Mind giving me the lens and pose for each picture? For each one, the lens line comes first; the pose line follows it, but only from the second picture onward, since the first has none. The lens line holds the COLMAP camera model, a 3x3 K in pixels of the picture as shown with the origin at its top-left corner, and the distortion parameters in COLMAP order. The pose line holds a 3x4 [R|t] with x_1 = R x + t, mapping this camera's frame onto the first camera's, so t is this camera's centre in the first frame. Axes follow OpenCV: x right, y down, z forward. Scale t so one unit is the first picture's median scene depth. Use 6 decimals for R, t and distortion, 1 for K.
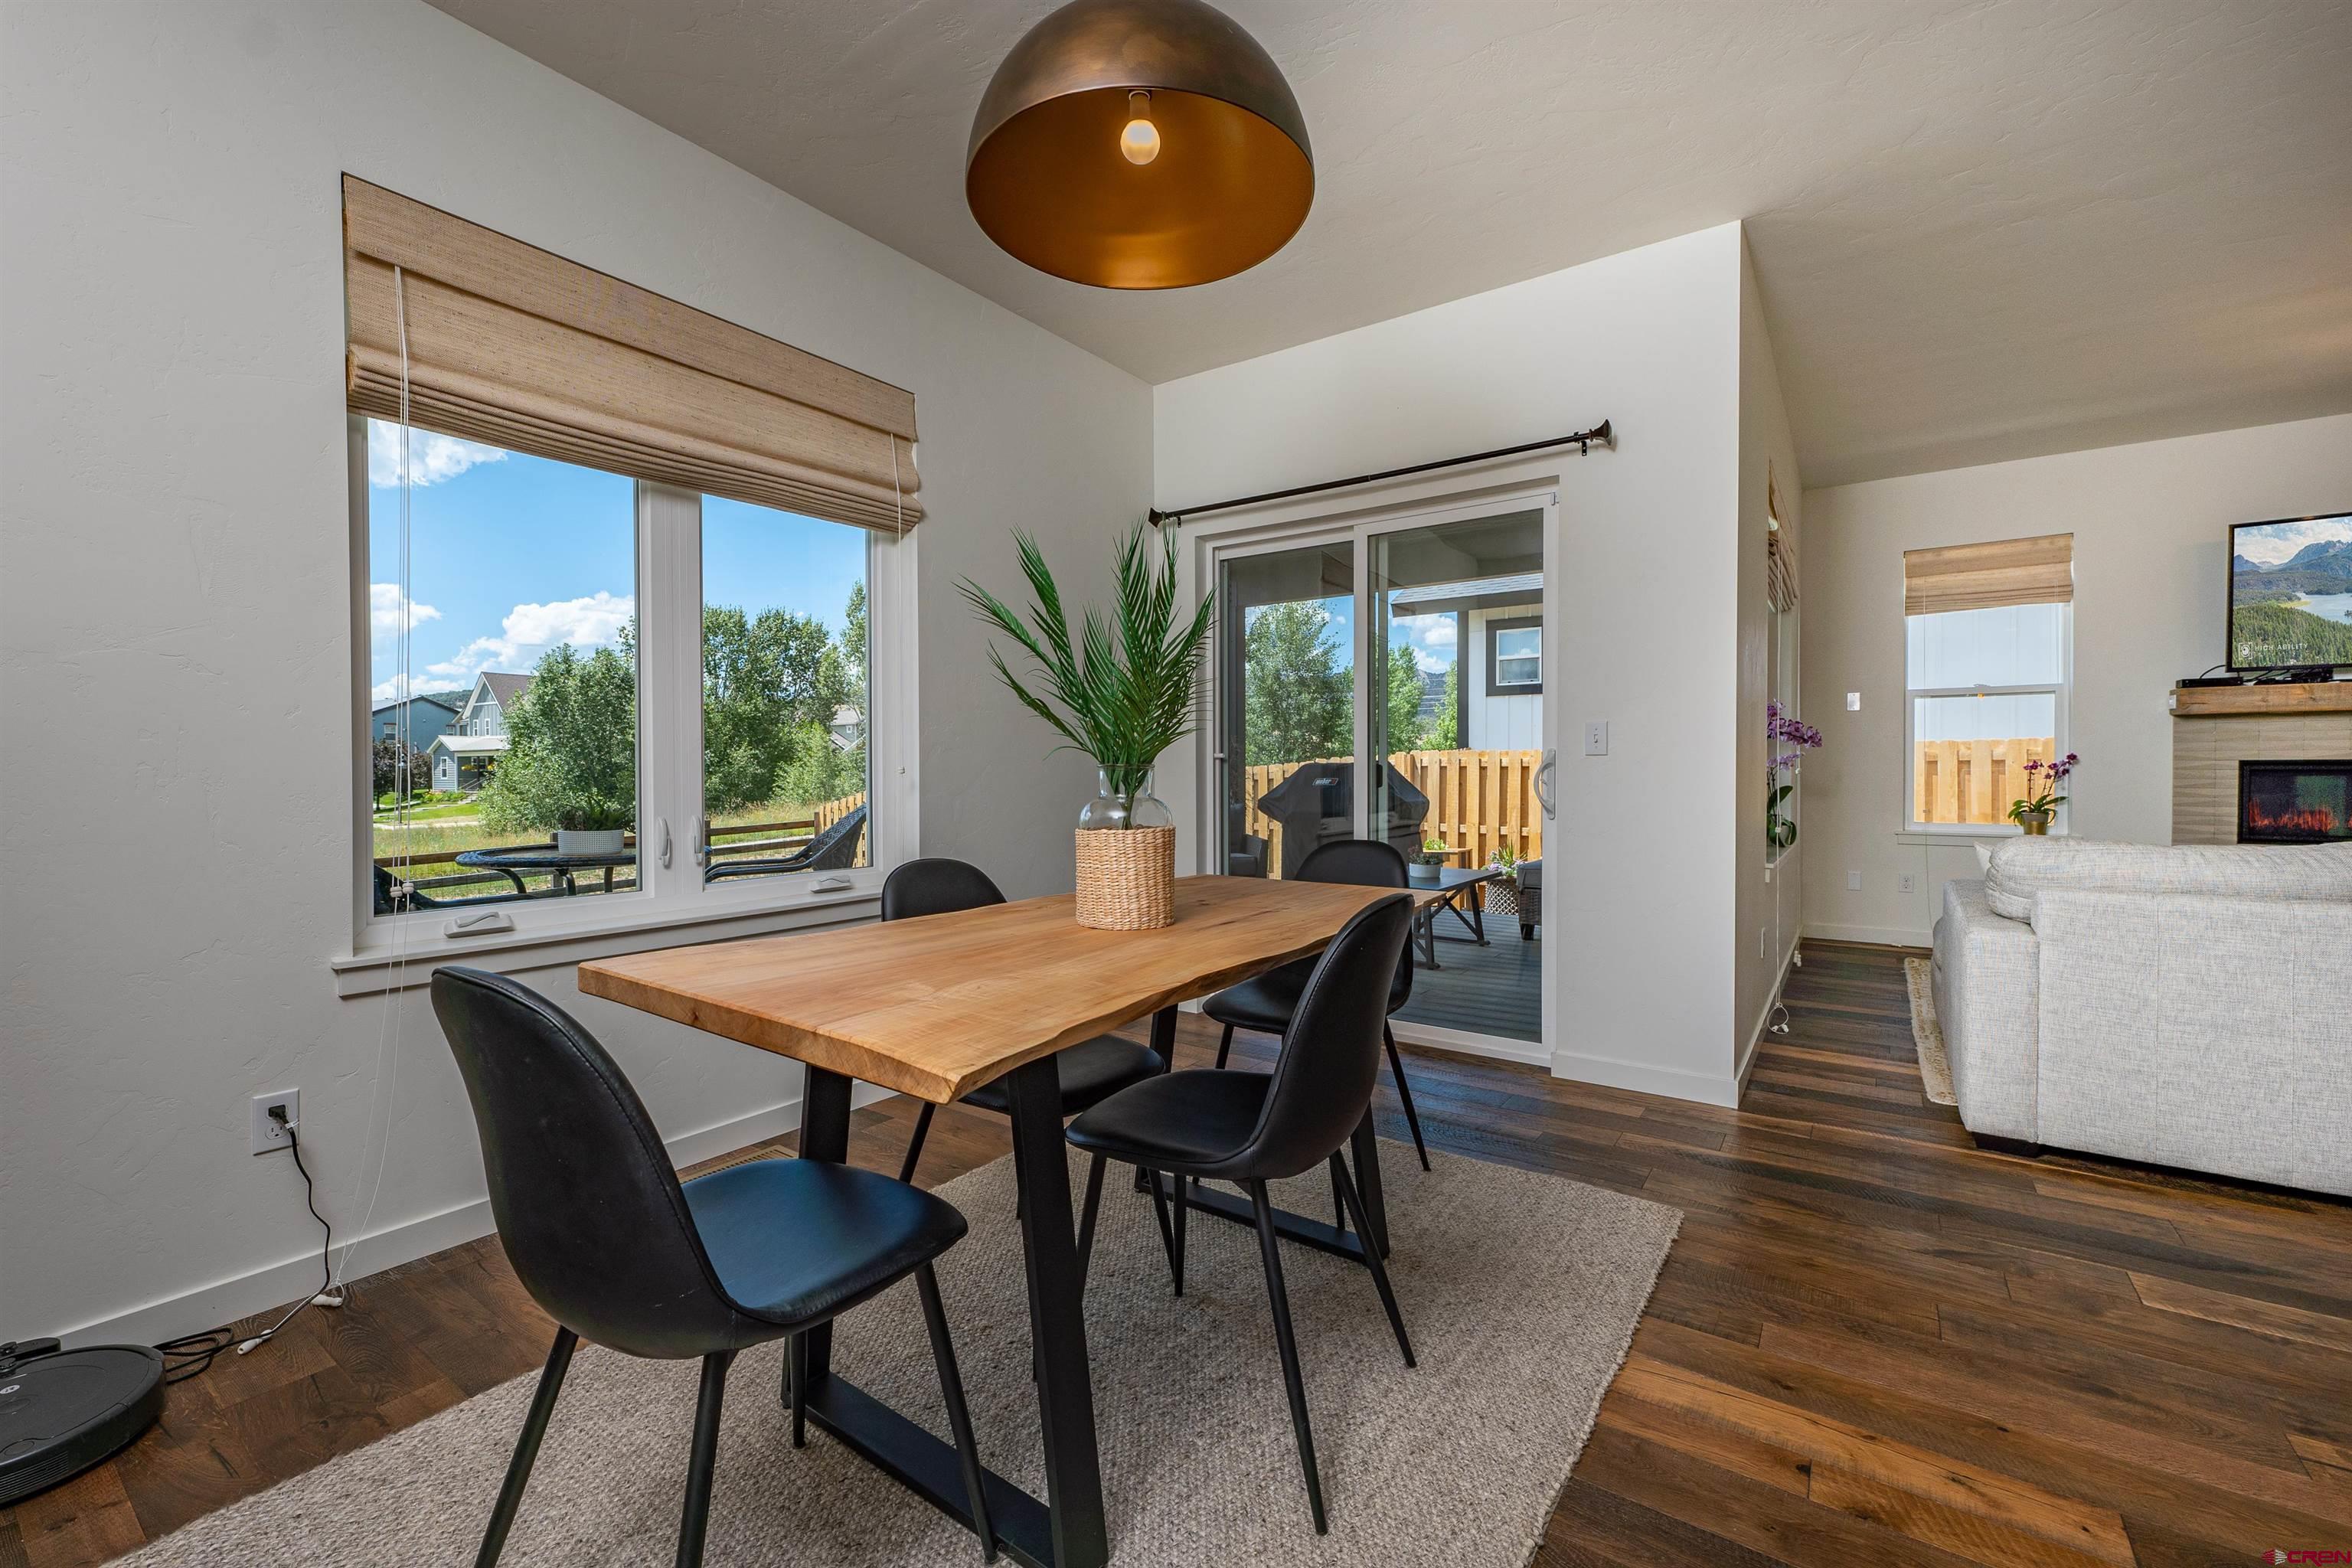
lens RADIAL K [[966.2, 0, 1172.3], [0, 966.2, 780.7], [0, 0, 1]] dist [0.000660, -0.000051]
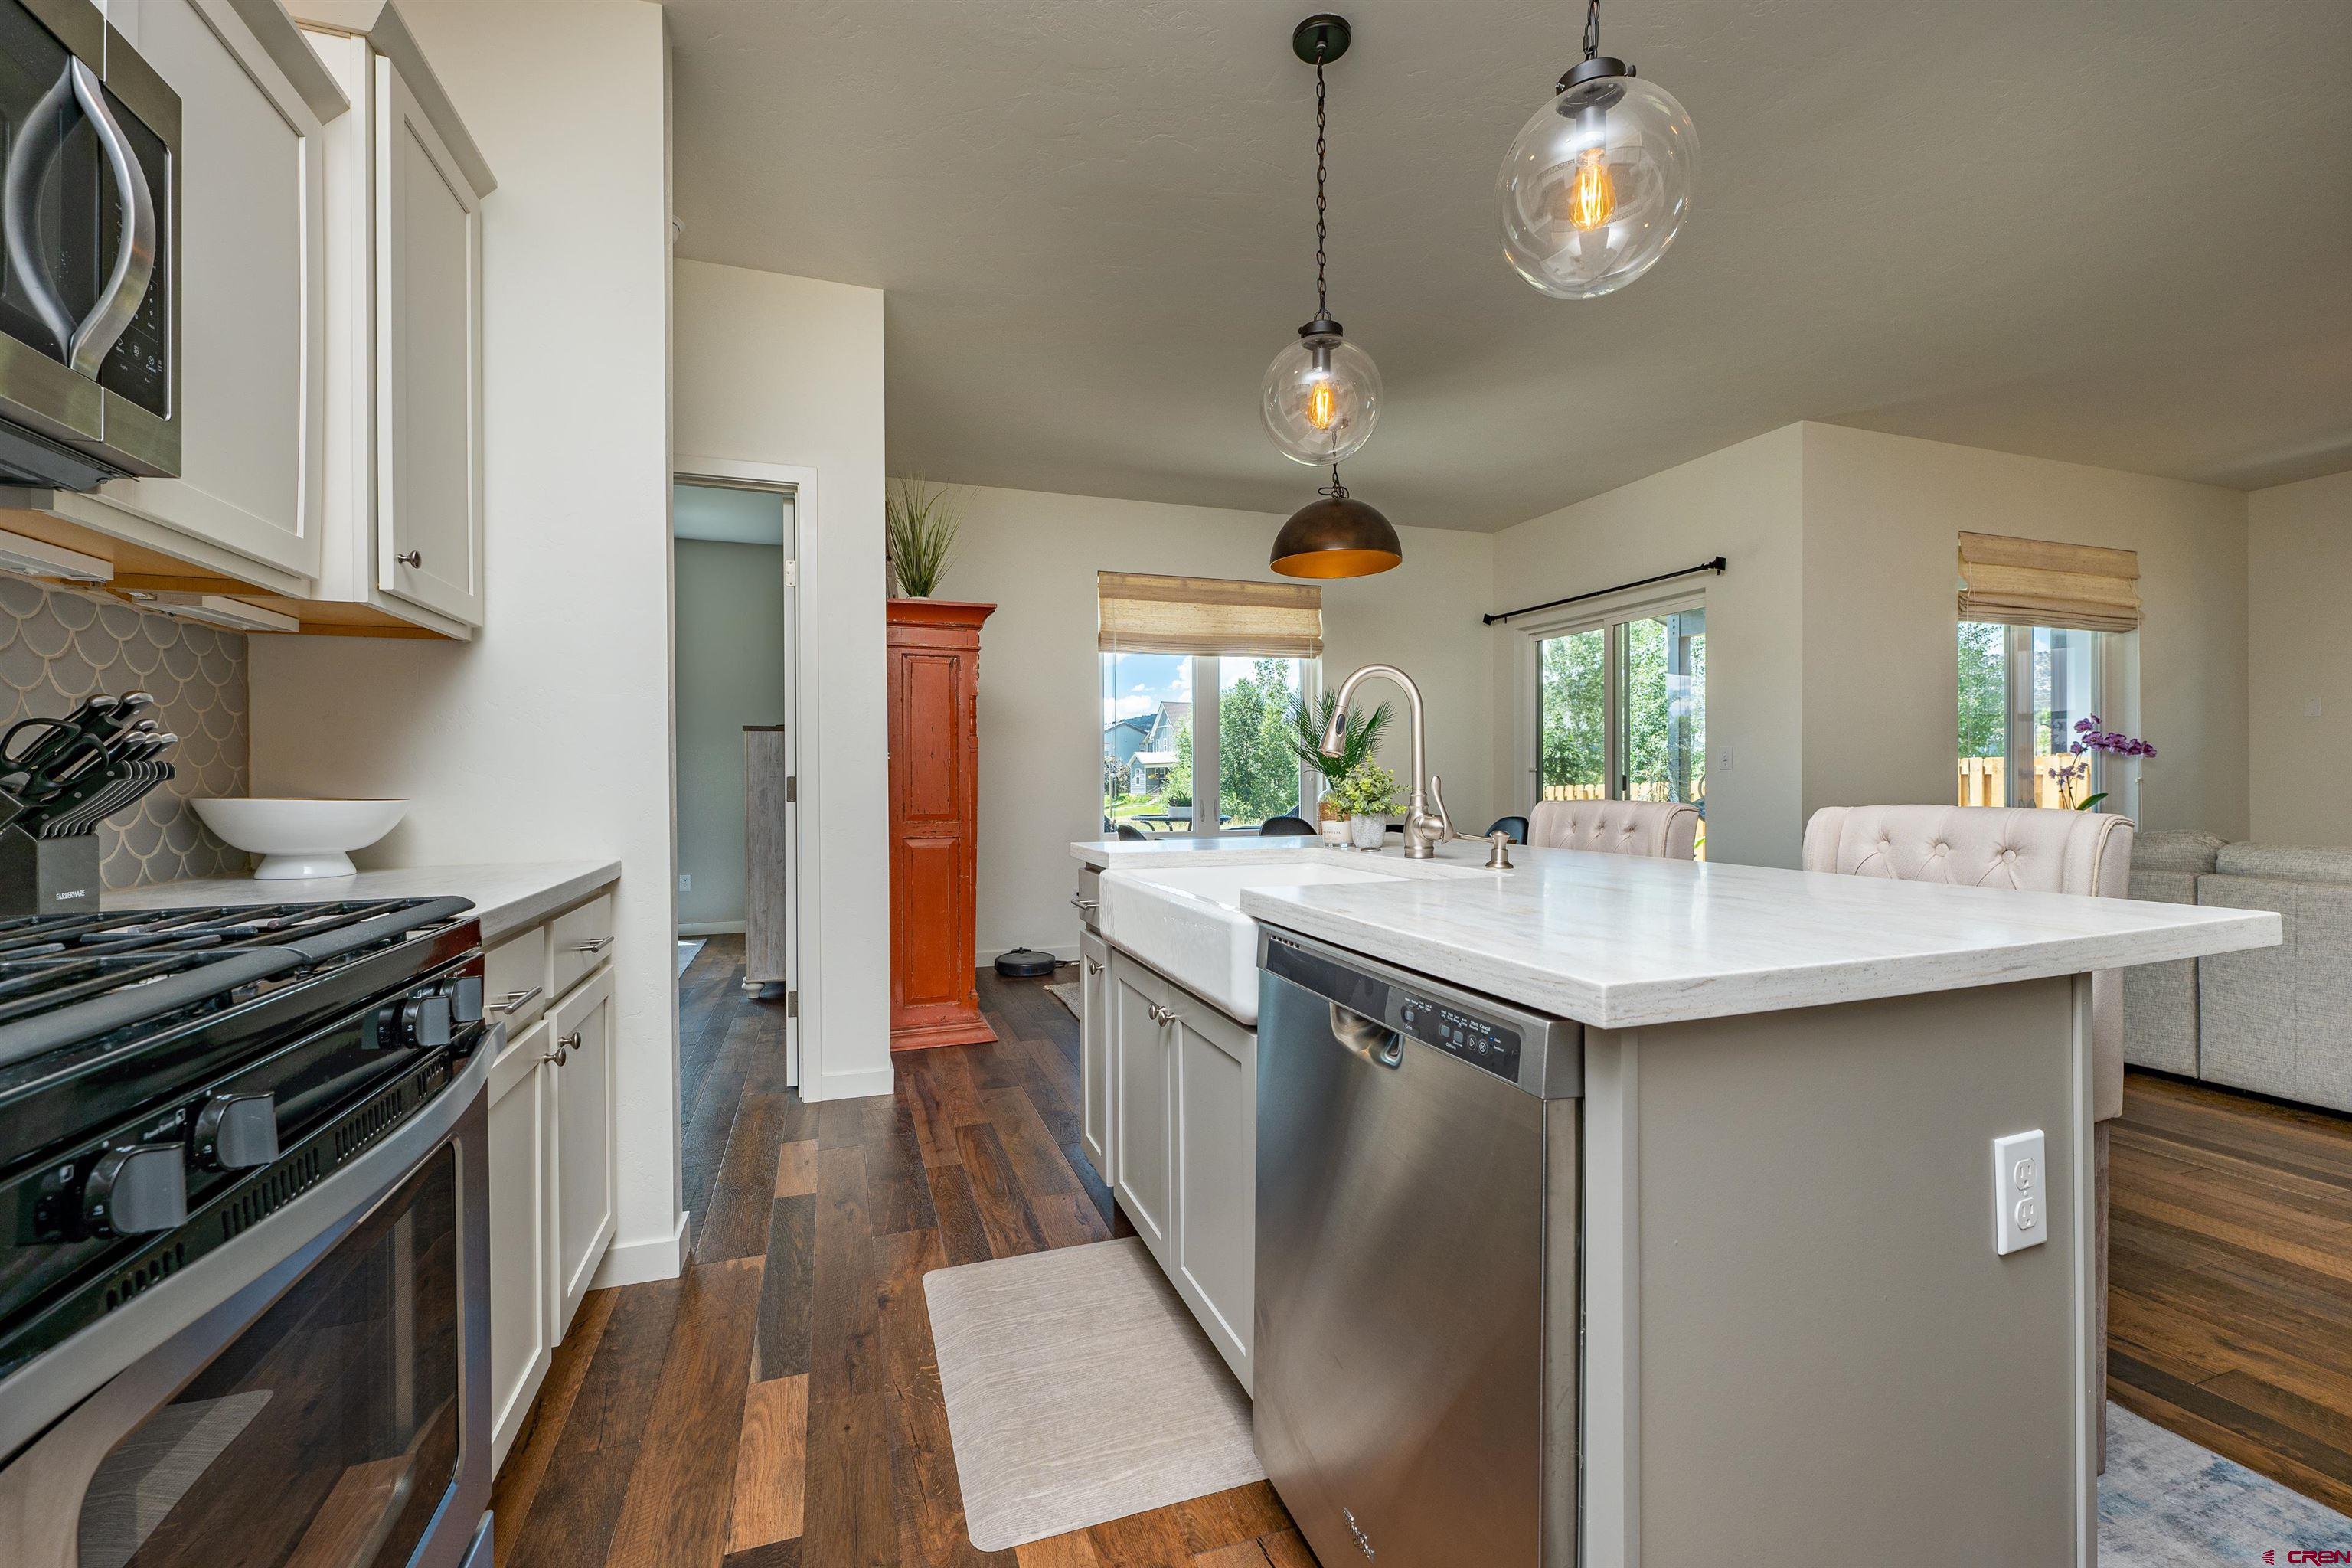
lens RADIAL K [[954.5, 0, 1176.0], [0, 954.5, 784.0], [0, 0, 1]] dist [-0.000066, -0.000029]
pose [[0.821528, 0.003445, -0.570157, 0.475233], [-0.006387, 0.999975, -0.003160, 0.006895], [0.570132, 0.006238, 0.821530, -0.605103]]
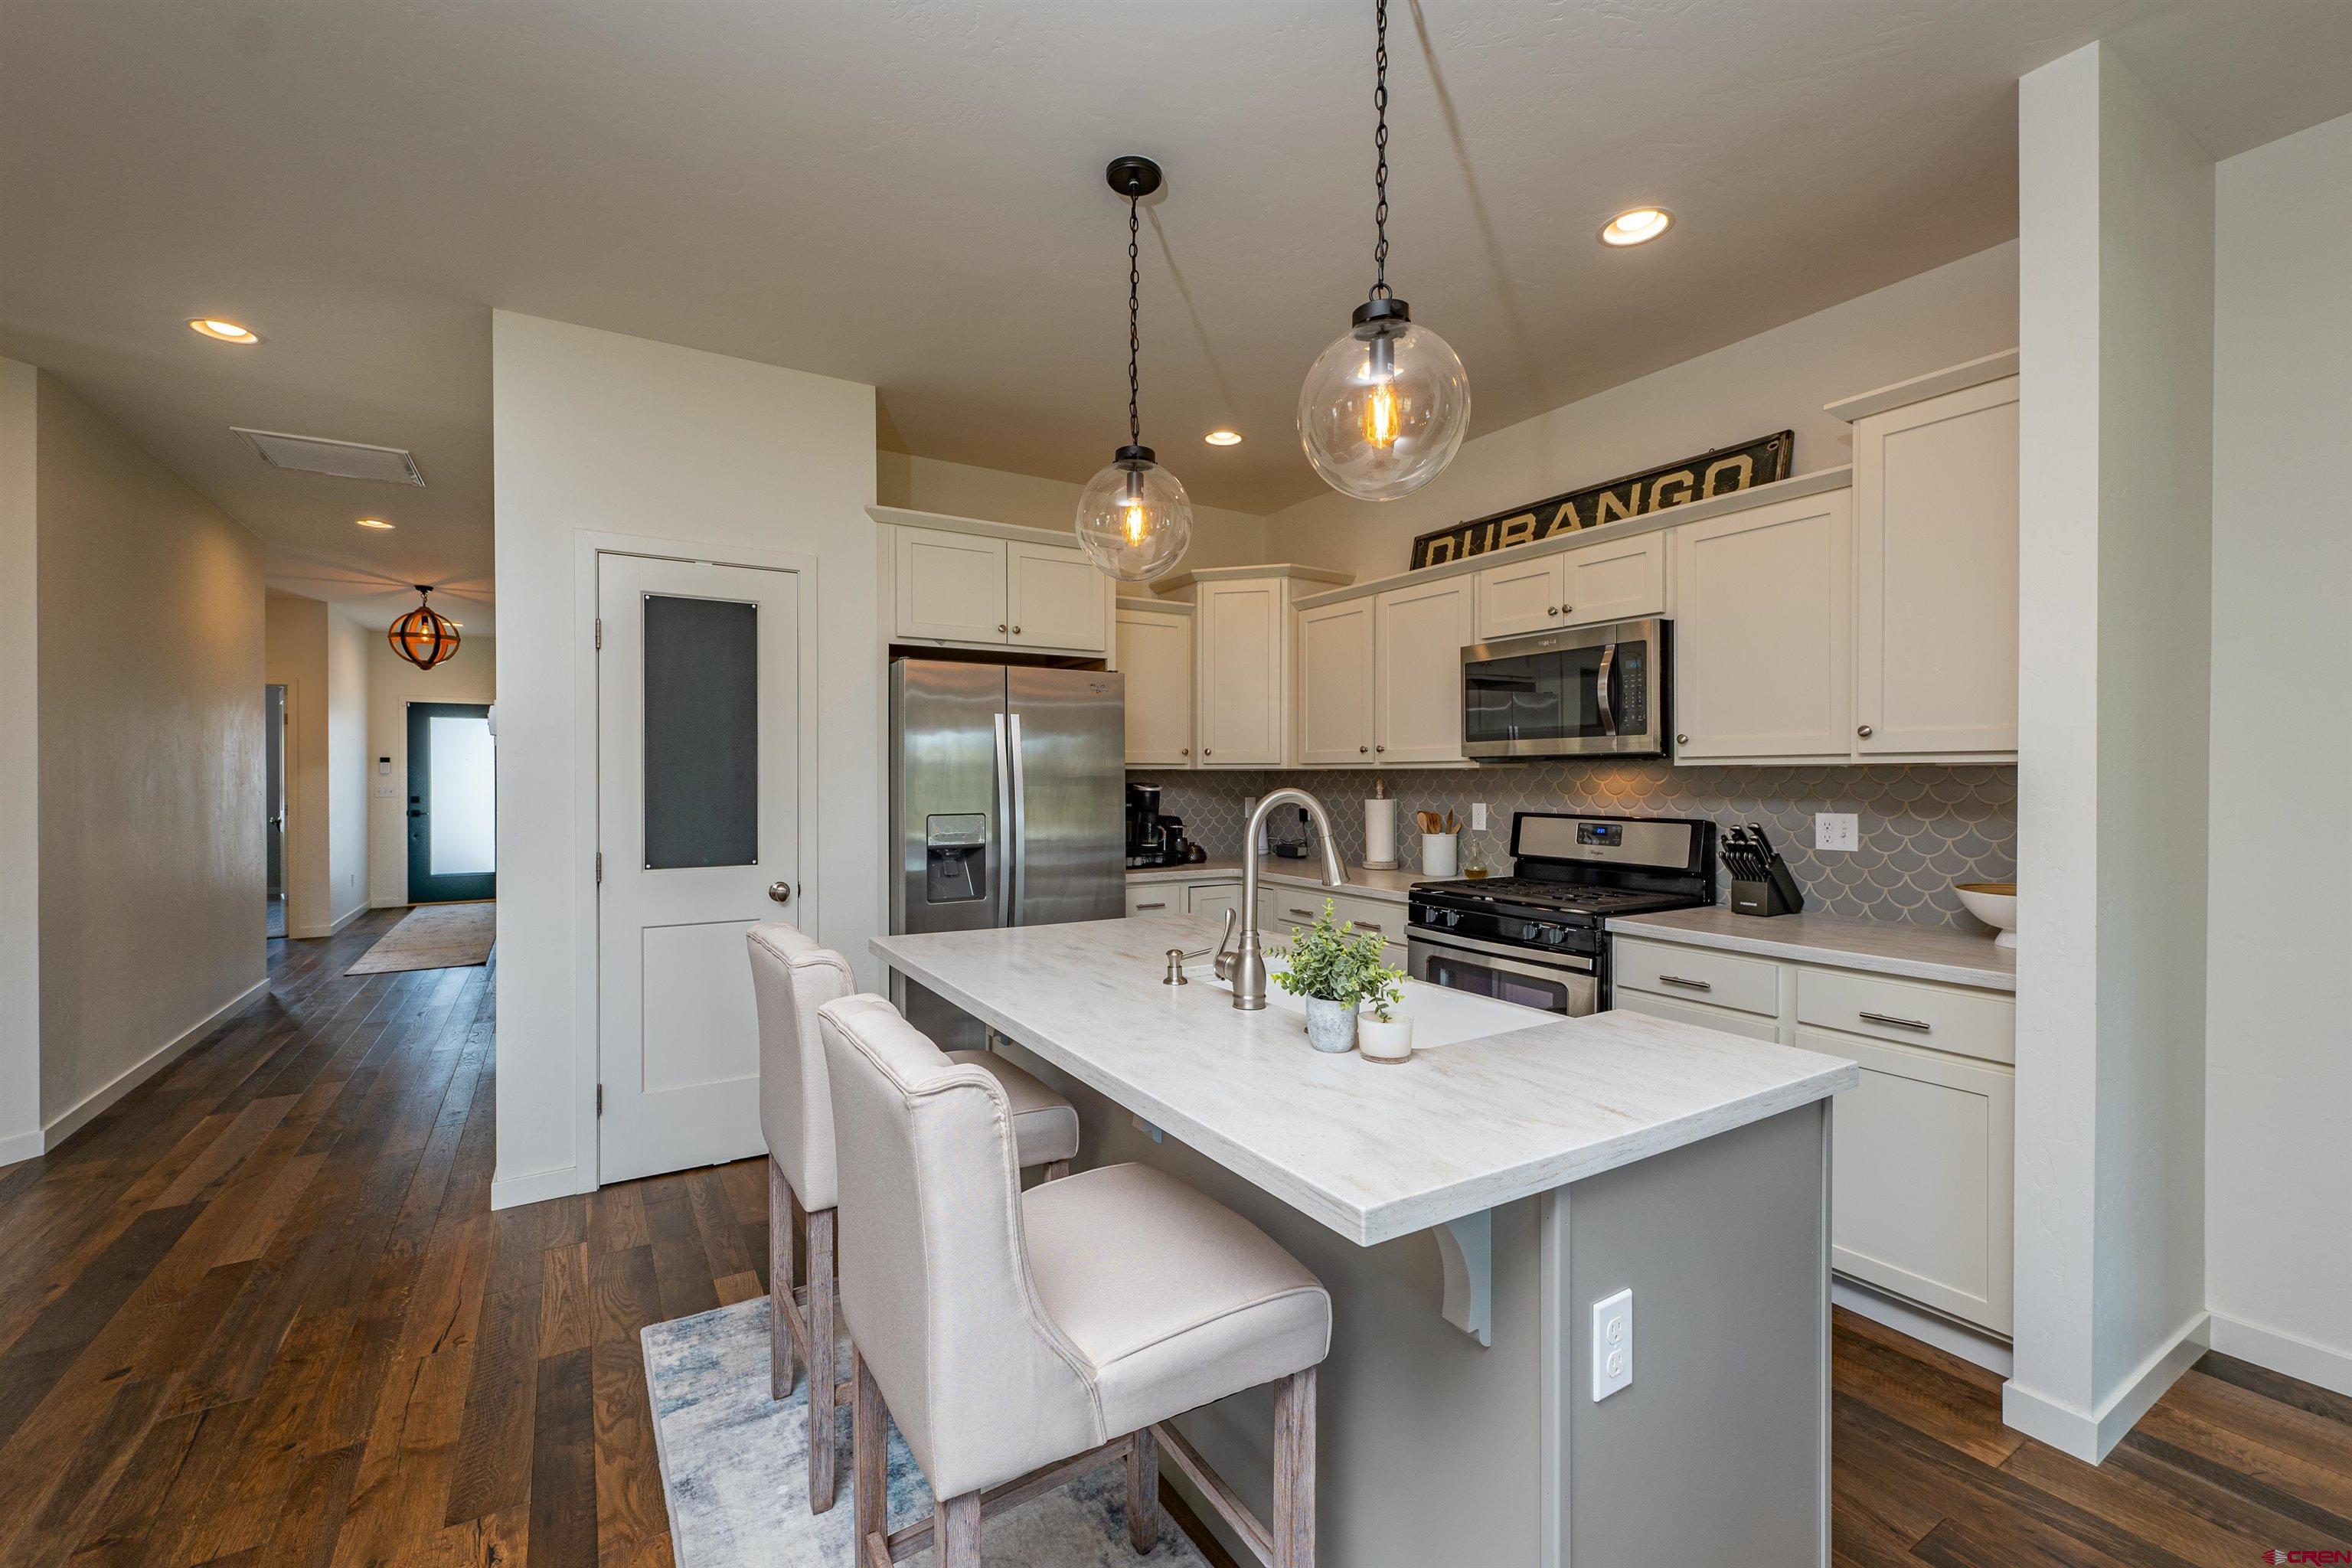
lens RADIAL K [[985.1, 0, 1176.0], [0, 985.1, 784.0], [0, 0, 1]] dist [0.002210, 0.000159]
pose [[-0.921720, 0.003400, 0.387841, 0.154608], [0.010320, 0.999823, 0.015760, -0.064778], [-0.387718, 0.018529, -0.921592, 0.291488]]
